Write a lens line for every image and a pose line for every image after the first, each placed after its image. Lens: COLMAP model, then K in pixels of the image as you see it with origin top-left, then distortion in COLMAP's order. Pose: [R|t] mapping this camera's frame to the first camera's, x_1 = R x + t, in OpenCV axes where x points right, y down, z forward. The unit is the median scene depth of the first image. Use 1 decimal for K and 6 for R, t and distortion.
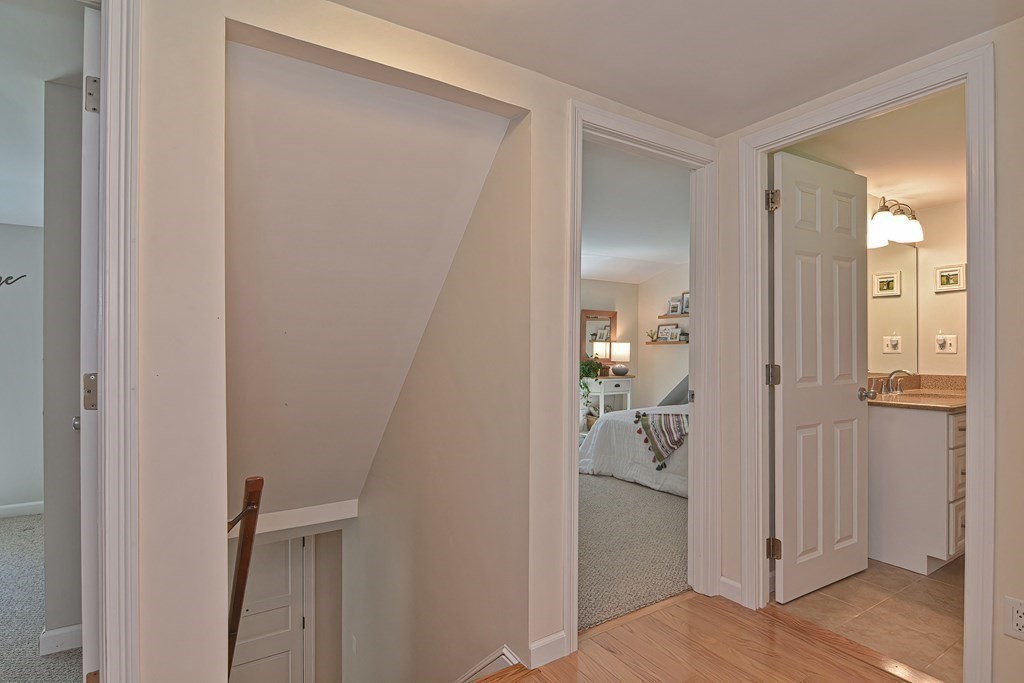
lens RADIAL K [[496.4, 0, 513.7], [0, 496.4, 345.5], [0, 0, 1]] dist [0.001161, -0.008091]
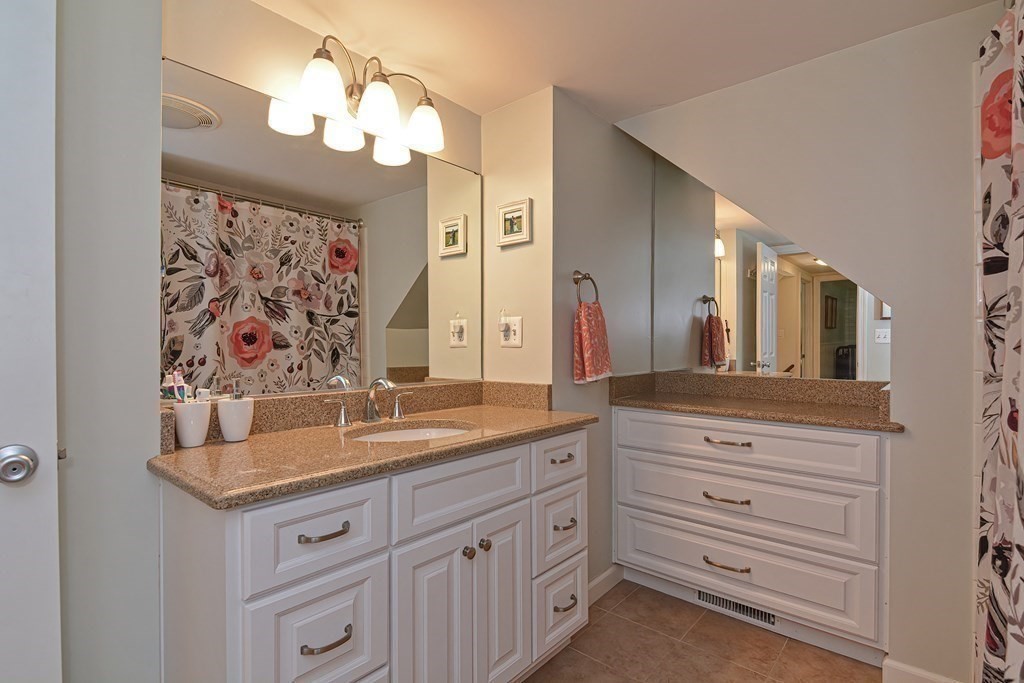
lens RADIAL K [[496.4, 0, 508.4], [0, 496.4, 343.6], [0, 0, 1]] dist [0.001161, -0.008091]
pose [[0.949183, -0.005993, 0.314669, 0.665608], [0.003015, 0.999946, 0.009950, 0.006101], [-0.314711, -0.008495, 0.949149, 0.409505]]
